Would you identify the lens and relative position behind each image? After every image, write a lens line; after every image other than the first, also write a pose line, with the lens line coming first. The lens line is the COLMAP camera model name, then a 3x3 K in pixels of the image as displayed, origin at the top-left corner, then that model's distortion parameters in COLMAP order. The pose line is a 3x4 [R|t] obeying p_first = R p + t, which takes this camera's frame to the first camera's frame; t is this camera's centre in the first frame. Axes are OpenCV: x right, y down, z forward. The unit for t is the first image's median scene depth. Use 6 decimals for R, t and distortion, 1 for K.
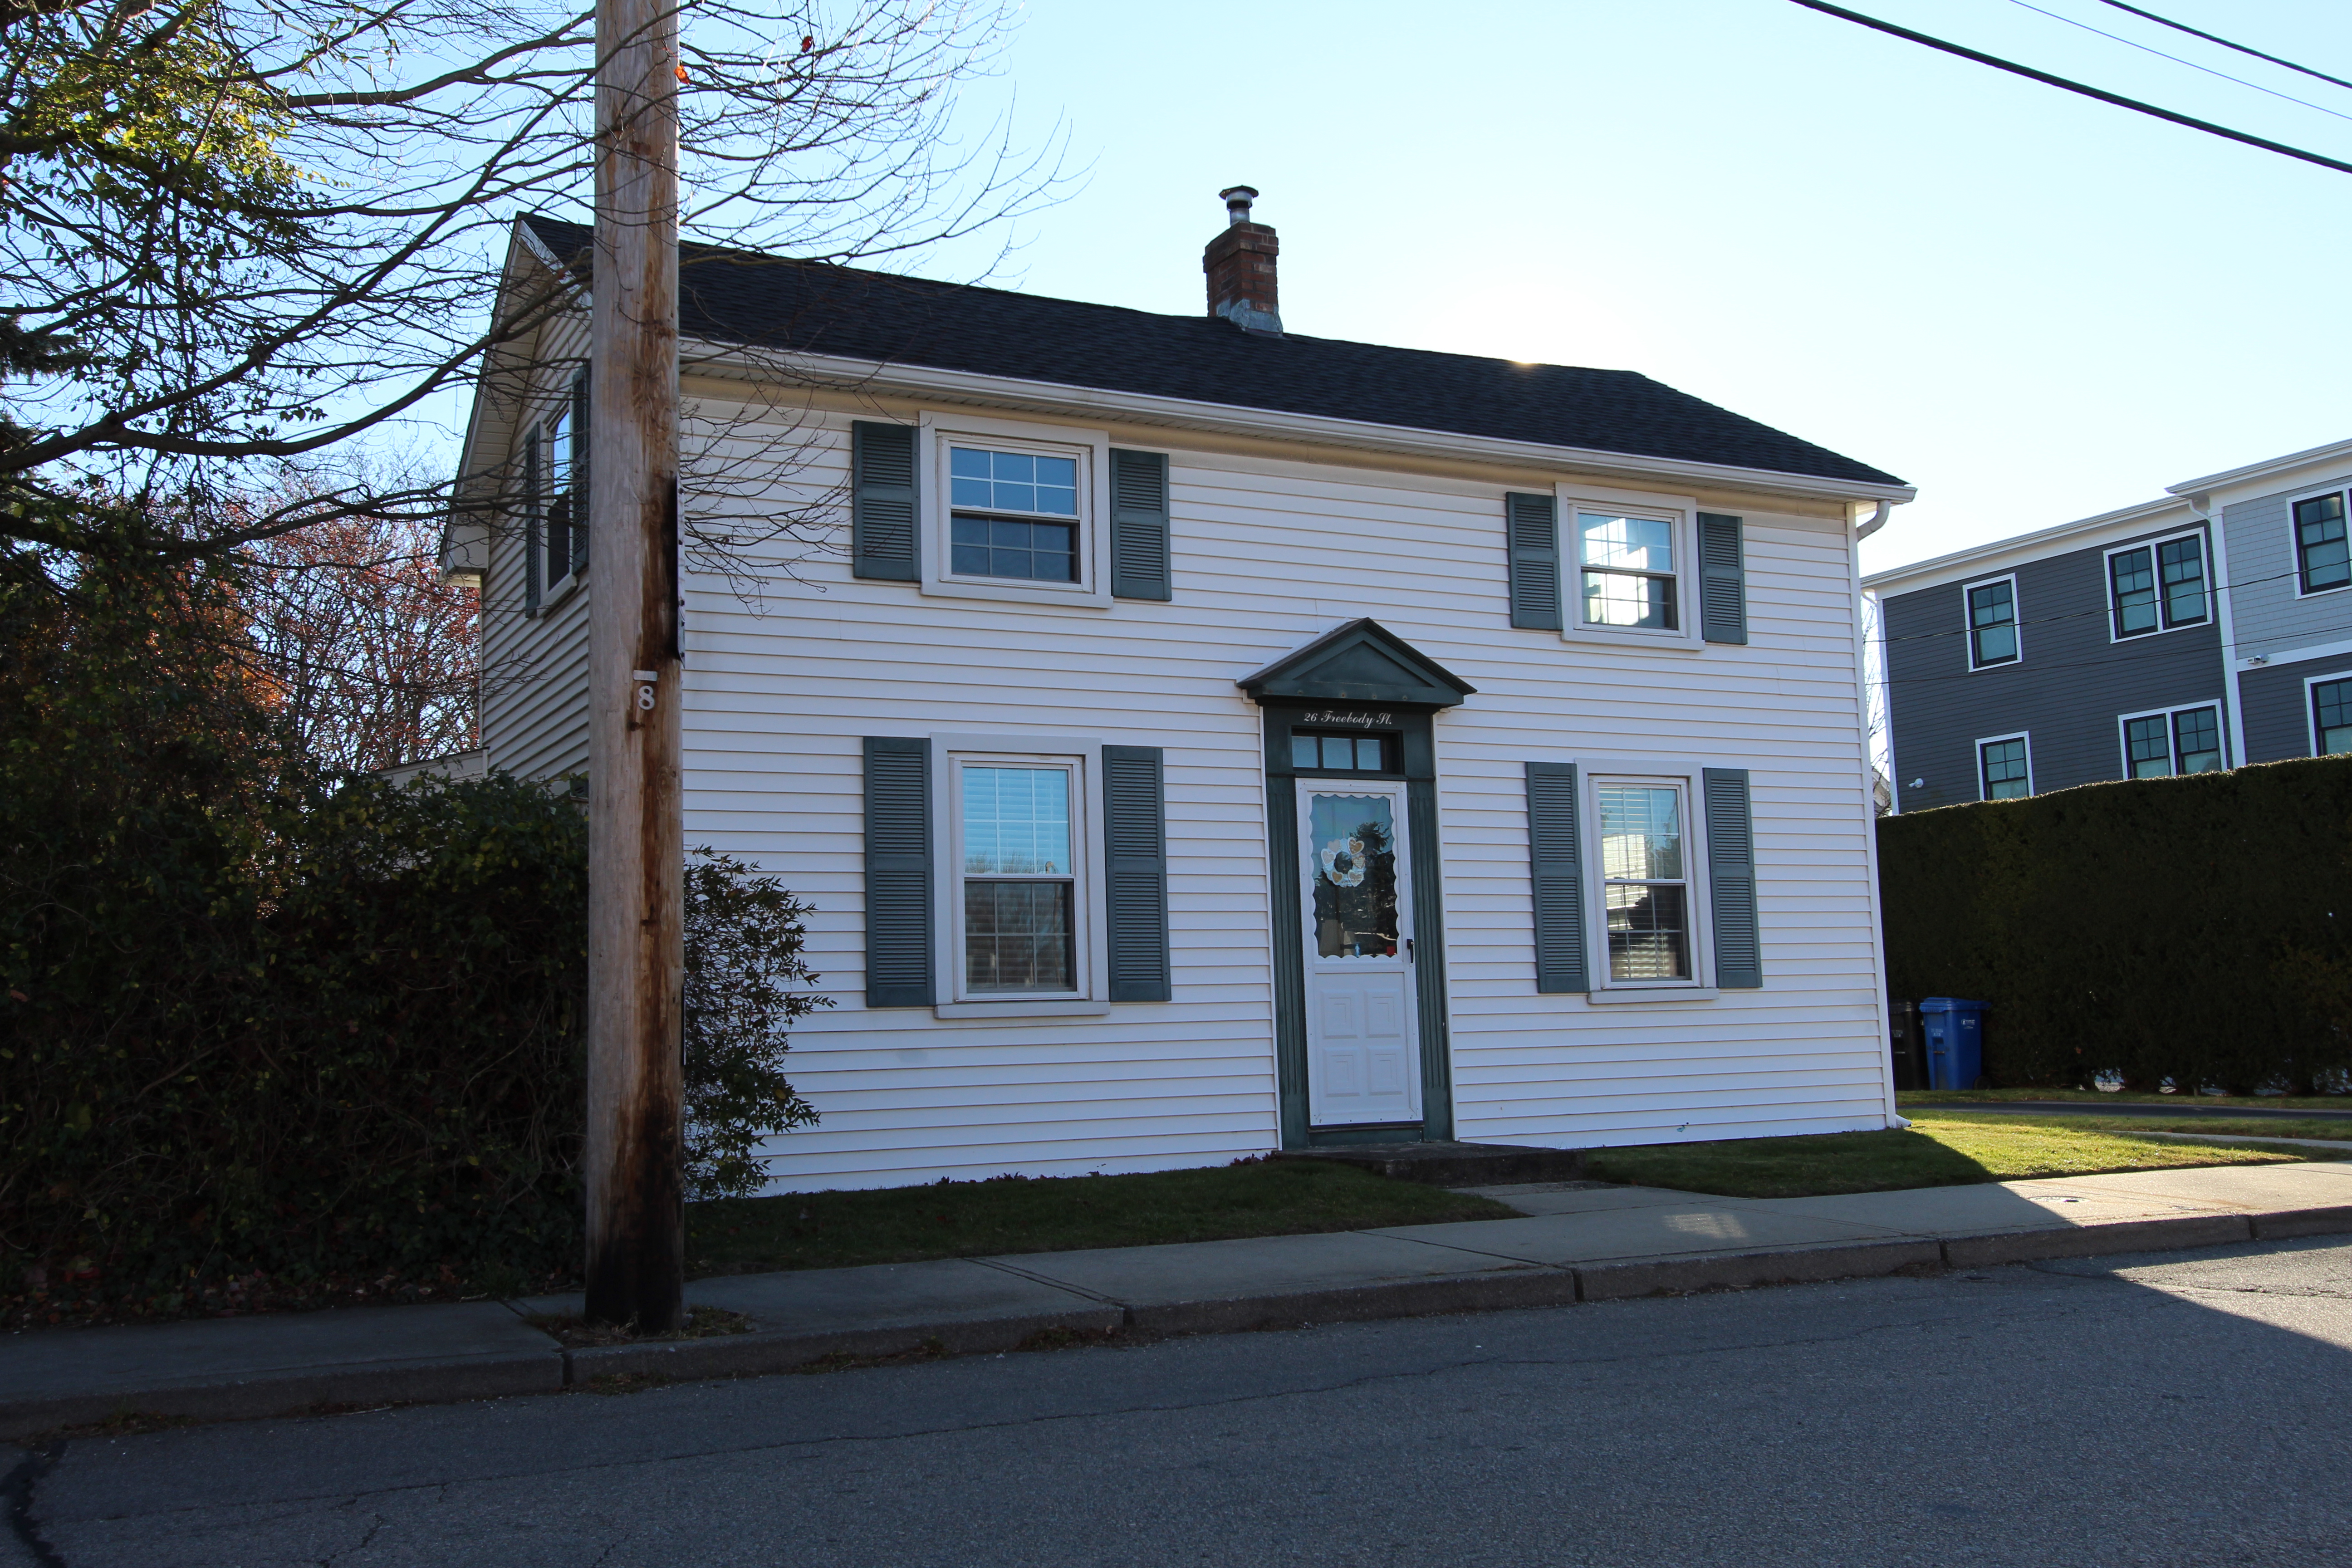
lens RADIAL K [[2224.5, 0, 1163.3], [0, 2224.5, 780.8], [0, 0, 1]] dist [-0.008535, 0.014852]
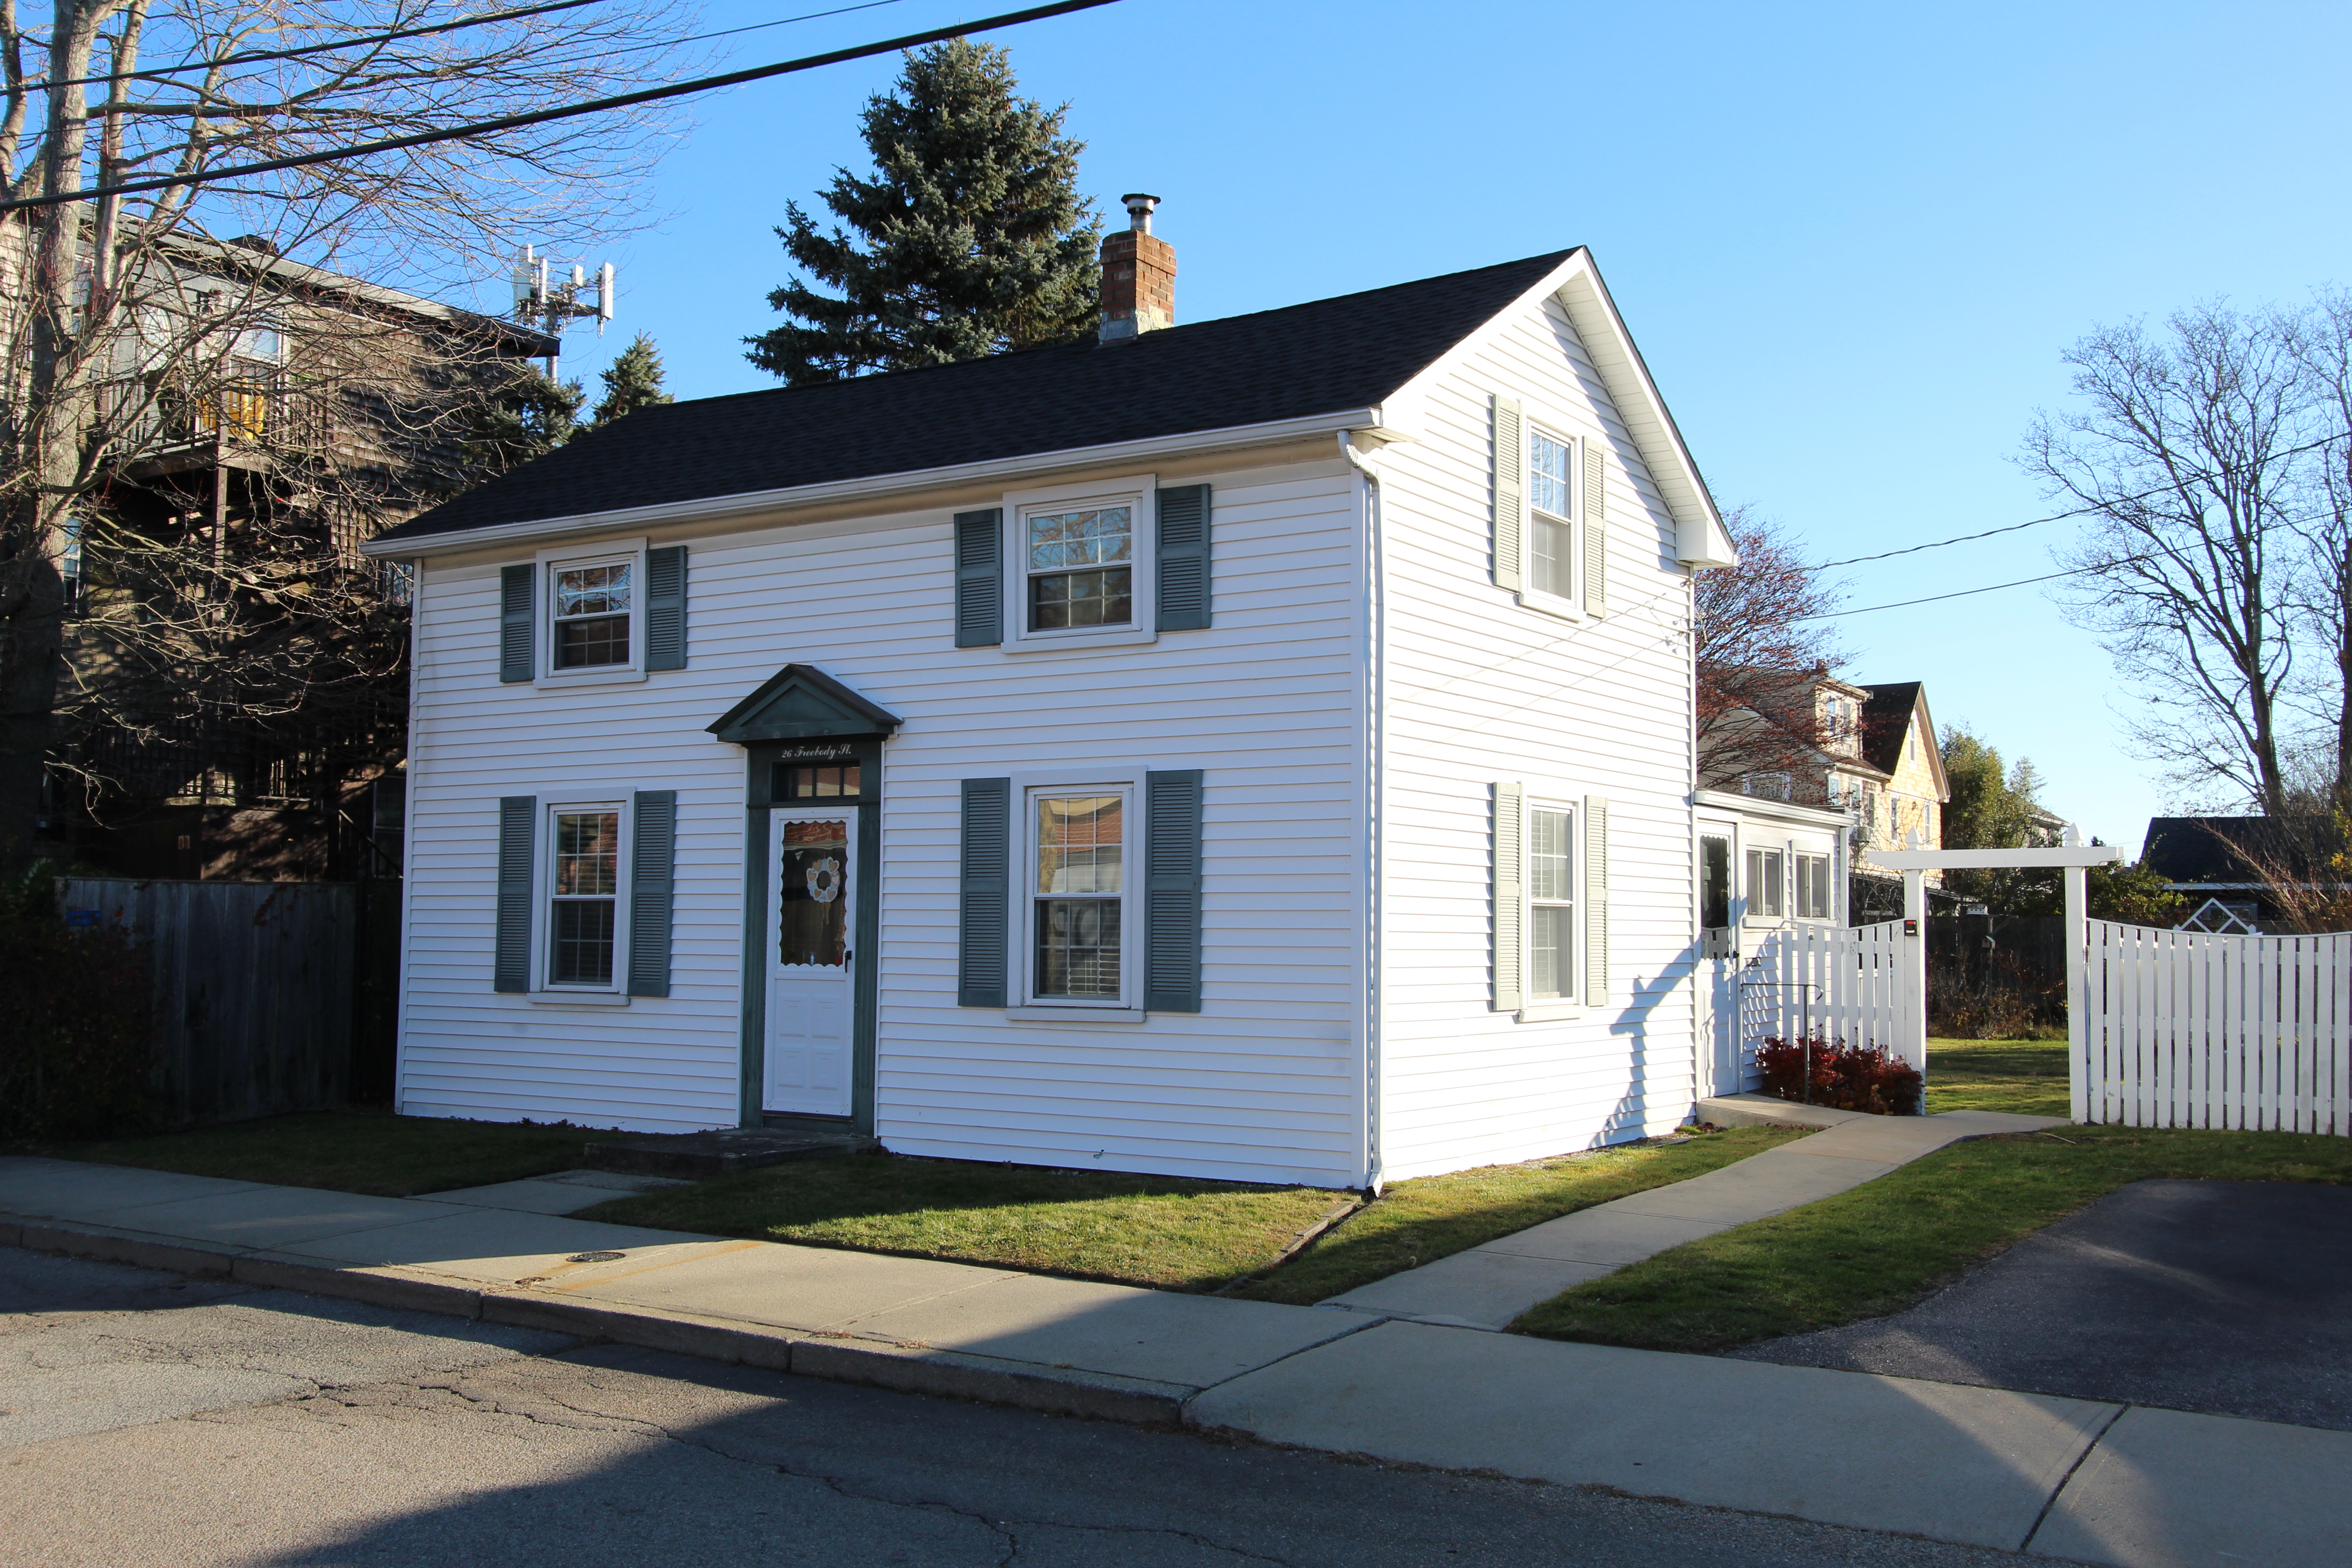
lens RADIAL K [[2224.5, 0, 1163.3], [0, 2224.5, 780.8], [0, 0, 1]] dist [-0.008535, 0.014852]
pose [[0.496971, -0.023367, -0.867452, 1.149713], [0.080004, 0.996614, 0.018989, -0.020956], [0.864071, -0.078836, 0.497158, 0.600905]]
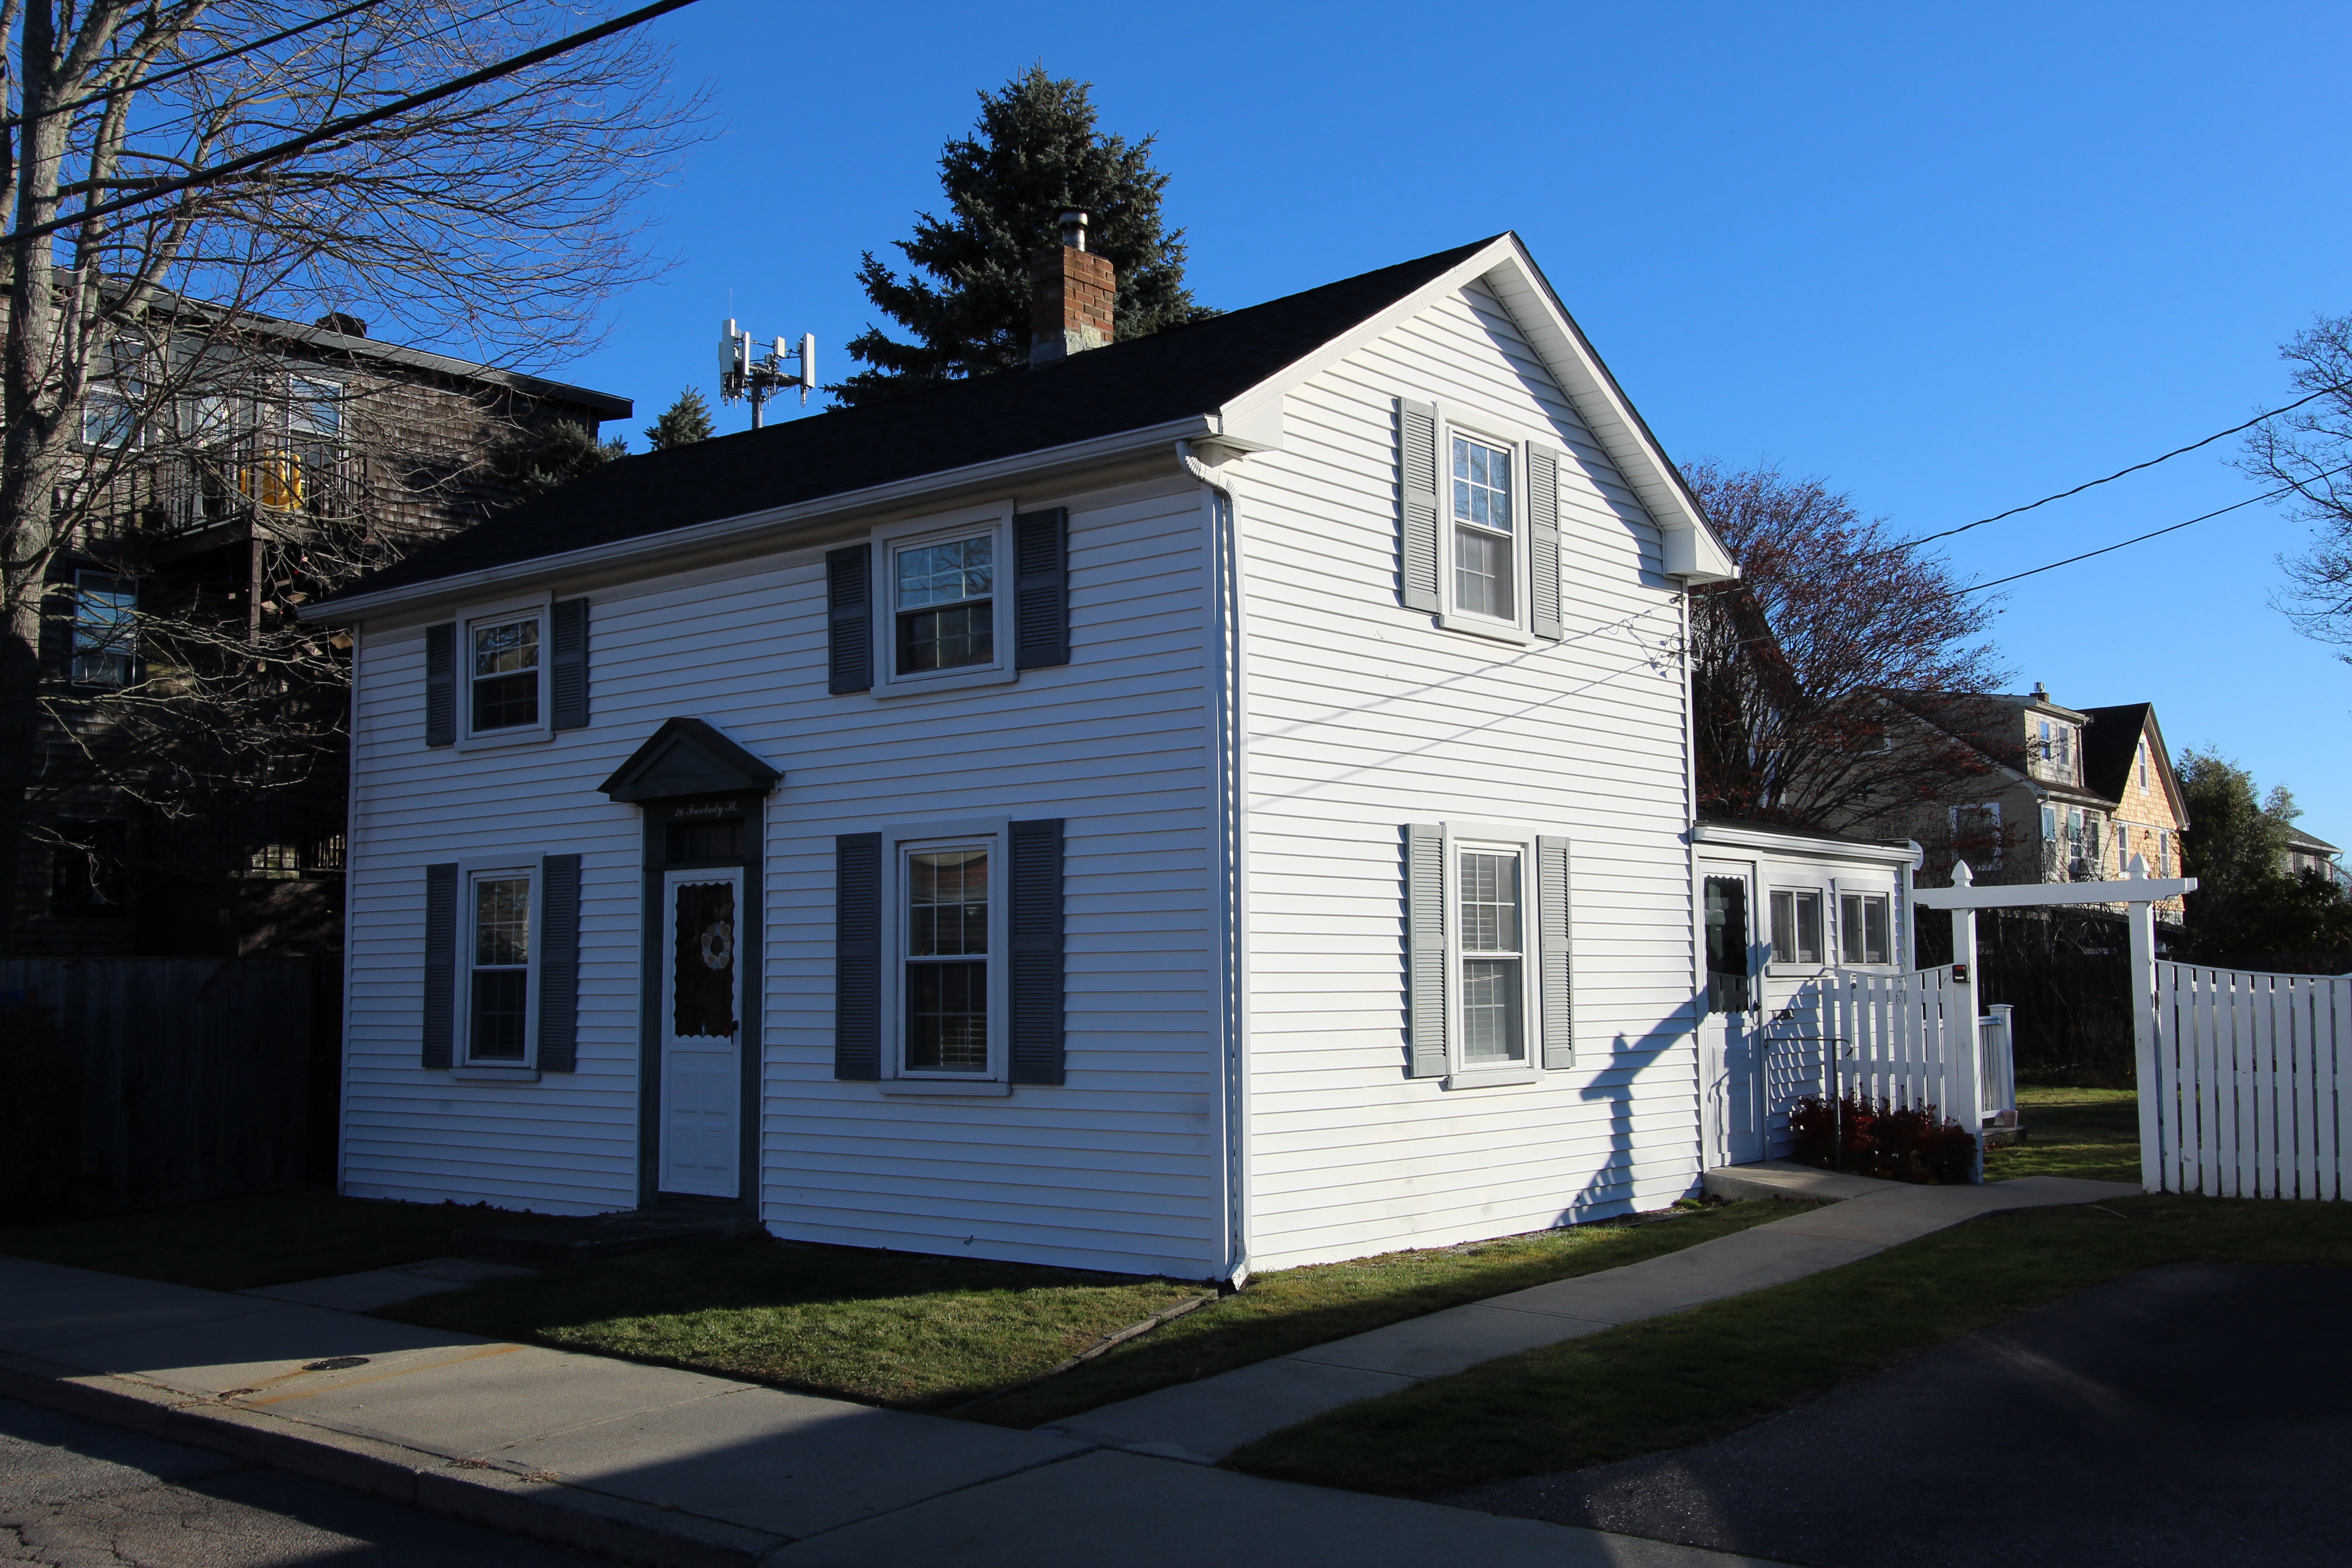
lens RADIAL K [[2224.5, 0, 1163.3], [0, 2224.5, 780.8], [0, 0, 1]] dist [-0.008535, 0.014852]
pose [[0.395326, -0.055594, -0.916857, 1.146827], [0.106791, 0.994180, -0.014237, -0.003554], [0.912312, -0.092284, 0.398962, 0.787458]]
